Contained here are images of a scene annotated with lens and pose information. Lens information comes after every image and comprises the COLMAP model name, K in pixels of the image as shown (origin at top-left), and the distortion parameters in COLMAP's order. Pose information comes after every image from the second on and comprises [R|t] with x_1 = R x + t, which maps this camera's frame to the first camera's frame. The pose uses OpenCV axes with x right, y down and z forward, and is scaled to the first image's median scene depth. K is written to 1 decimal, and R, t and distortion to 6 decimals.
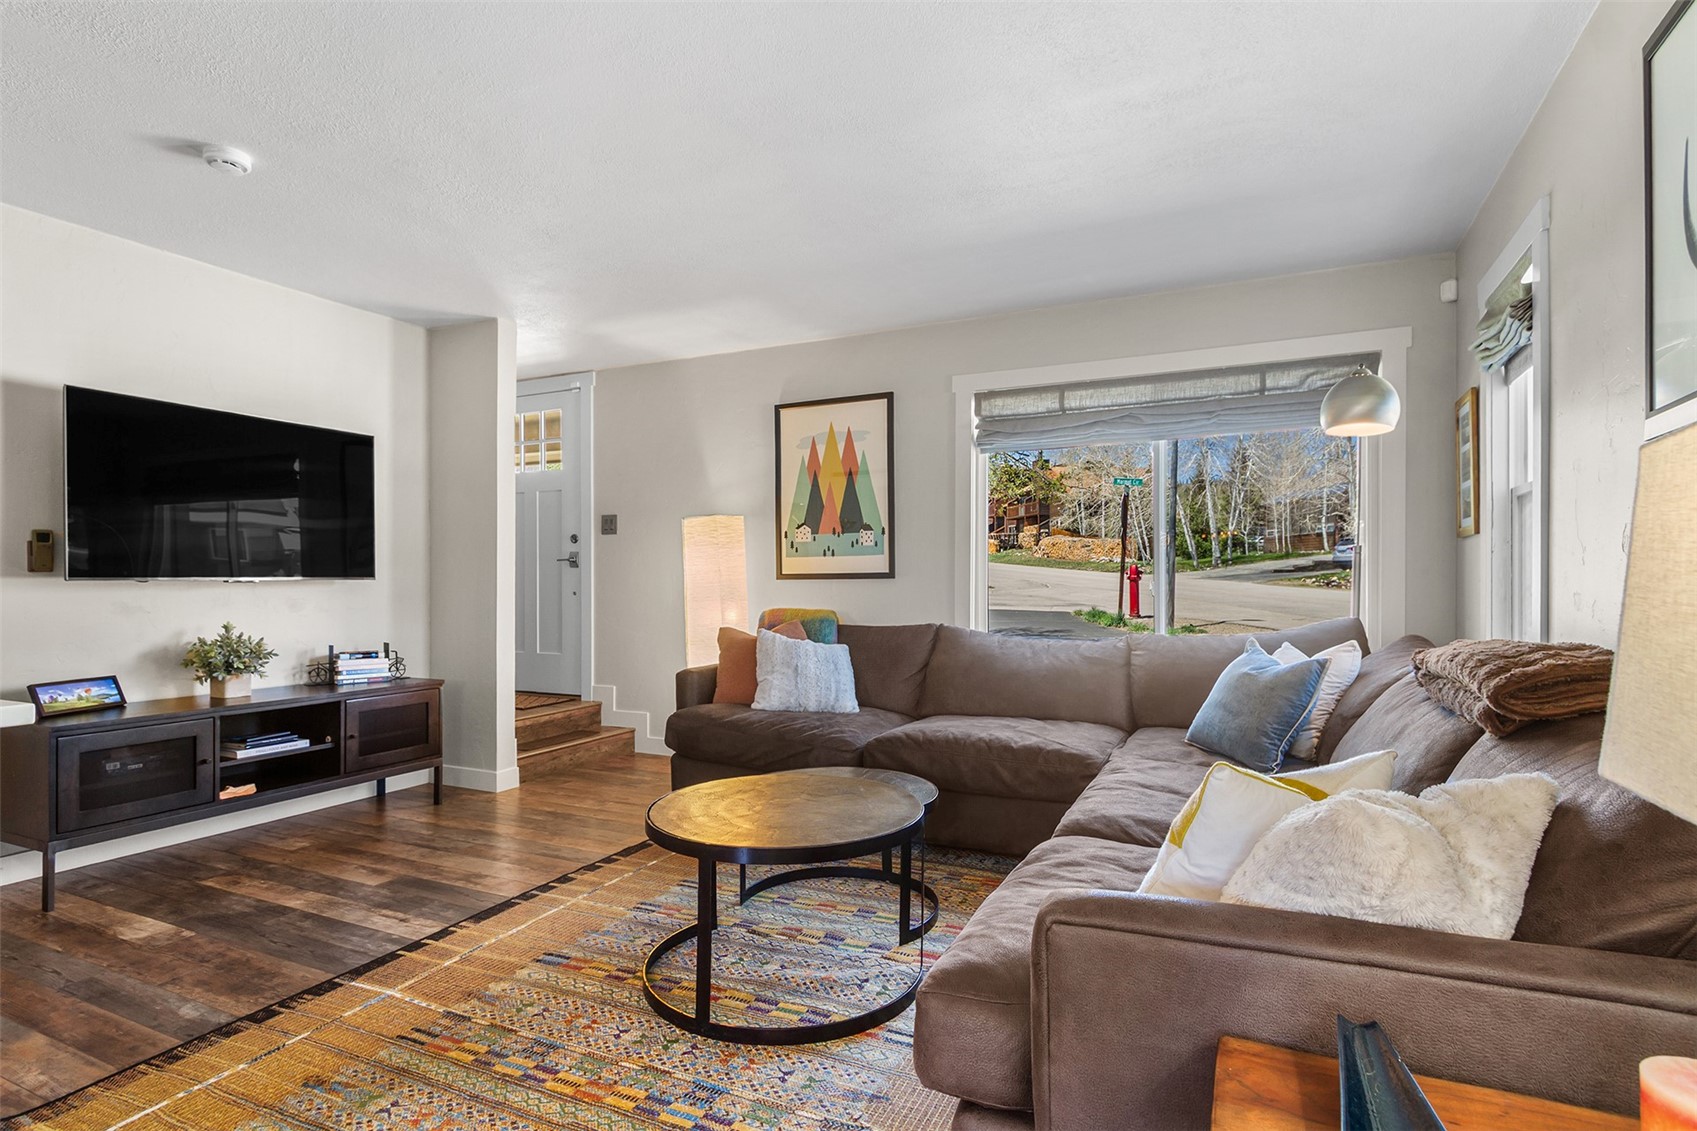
lens RADIAL K [[838.3, 0, 868.2], [0, 838.3, 596.9], [0, 0, 1]] dist [-0.001216, 0.000878]
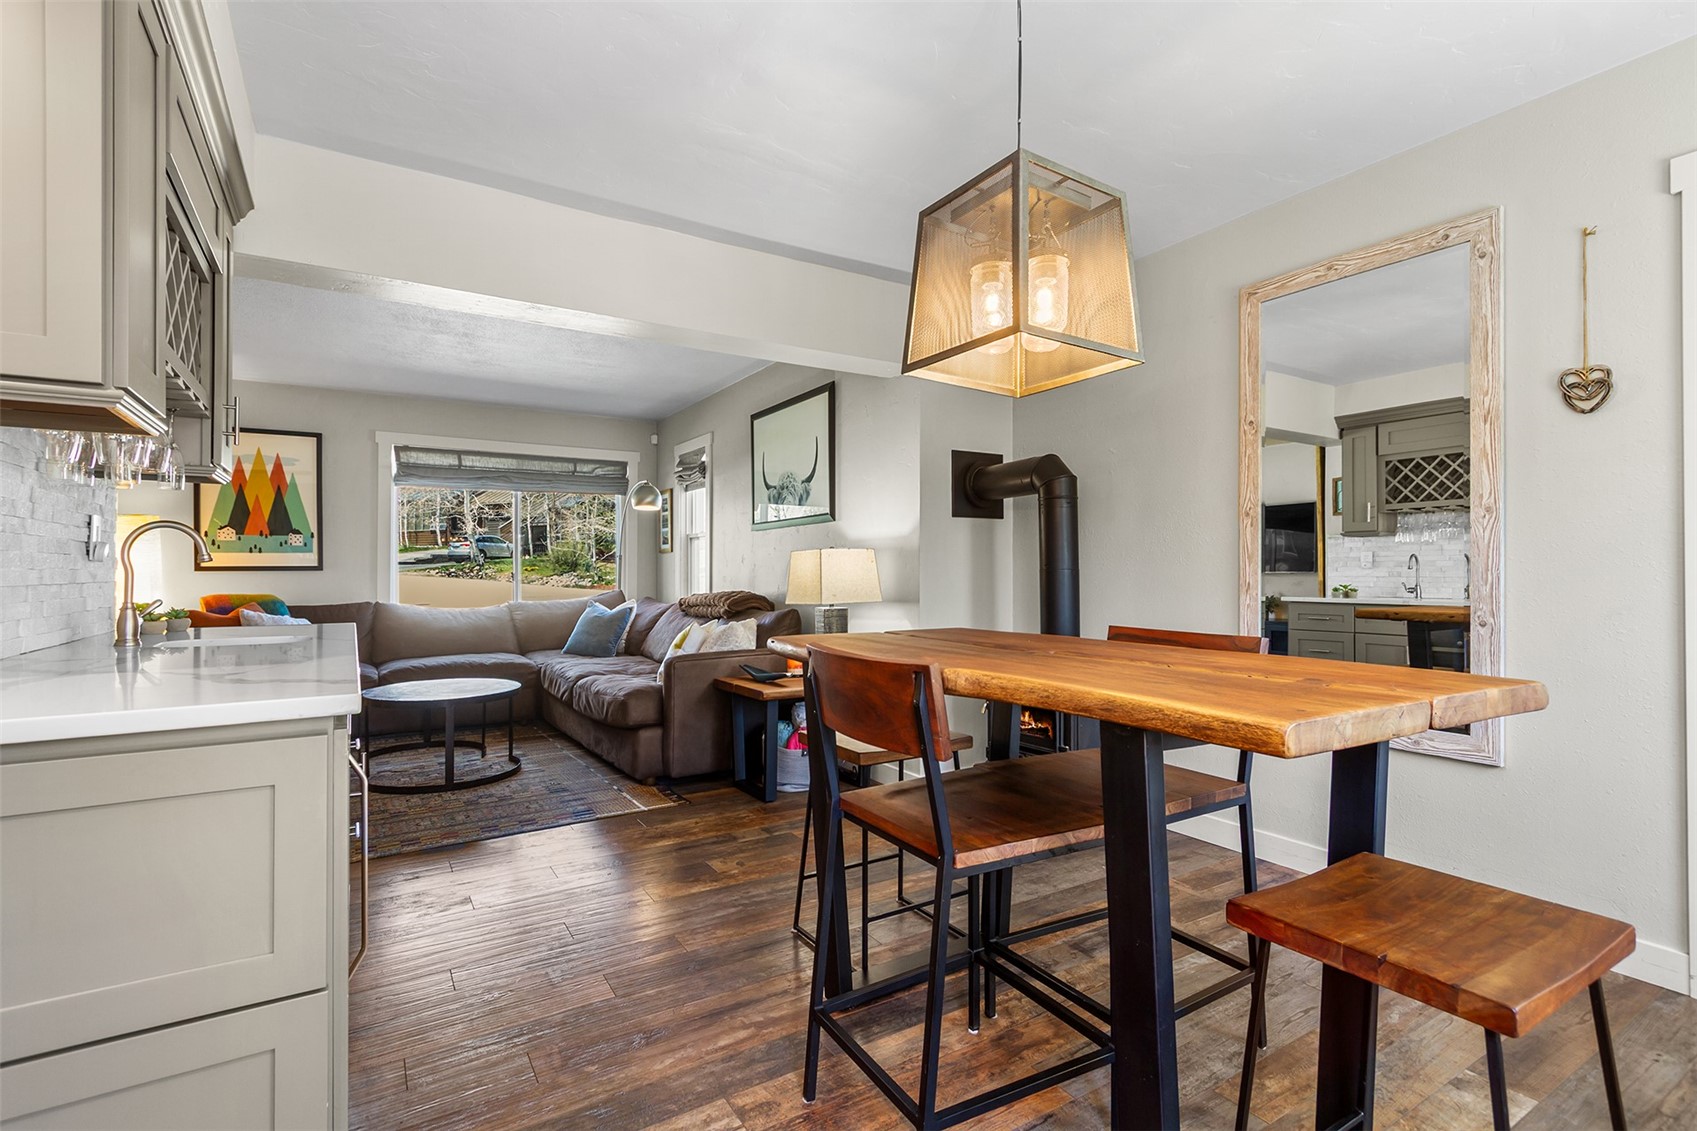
lens RADIAL K [[804.2, 0, 832.5], [0, 804.2, 568.2], [0, 0, 1]] dist [0.012690, -0.001469]
pose [[0.552191, 0.003478, 0.833710, -0.601872], [0.016835, 0.999741, -0.015321, 0.008011], [-0.833548, 0.022496, 0.551990, -0.406100]]
